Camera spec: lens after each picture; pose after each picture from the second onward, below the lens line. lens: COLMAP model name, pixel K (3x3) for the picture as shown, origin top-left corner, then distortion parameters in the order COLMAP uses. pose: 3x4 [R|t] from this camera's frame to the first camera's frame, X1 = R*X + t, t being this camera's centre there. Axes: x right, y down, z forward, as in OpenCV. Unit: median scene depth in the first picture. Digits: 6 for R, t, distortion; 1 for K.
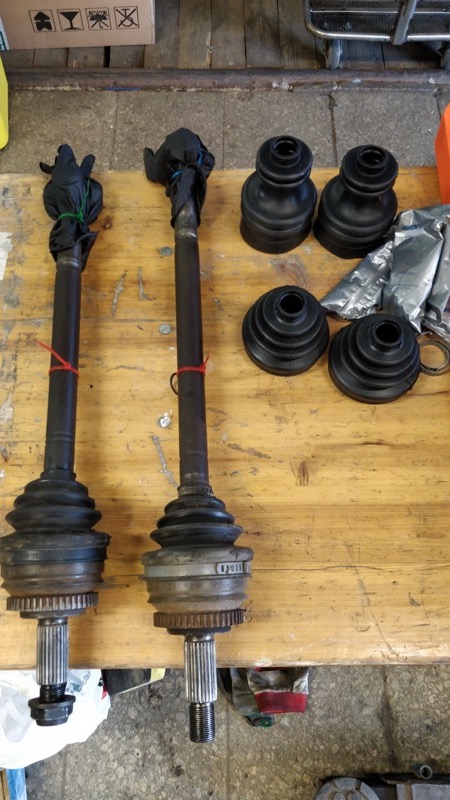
lens RADIAL K [[654.9, 0, 225.0], [0, 654.9, 400.0], [0, 0, 1]] dist [0.068736, -0.163382]
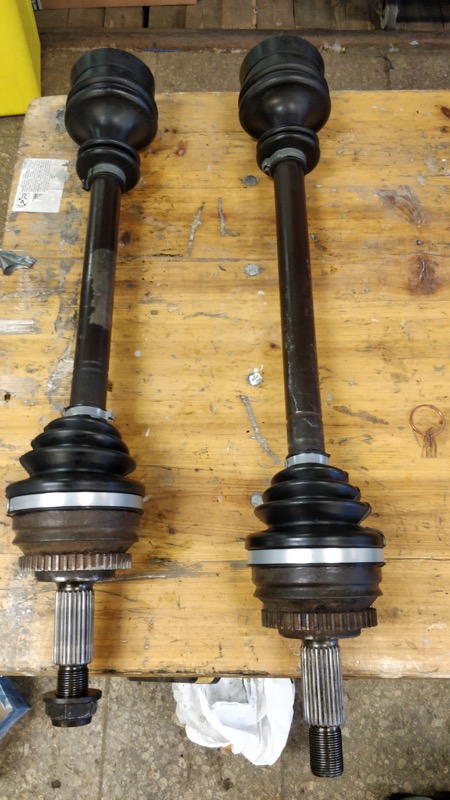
lens RADIAL K [[666.7, 0, 225.0], [0, 666.7, 400.0], [0, 0, 1]] dist [0.007234, -0.064093]
pose [[0.999635, 0.016577, -0.021334, -0.063979], [-0.016472, 0.999851, 0.005092, 0.032300], [0.021416, -0.004738, 0.999759, 0.093051]]
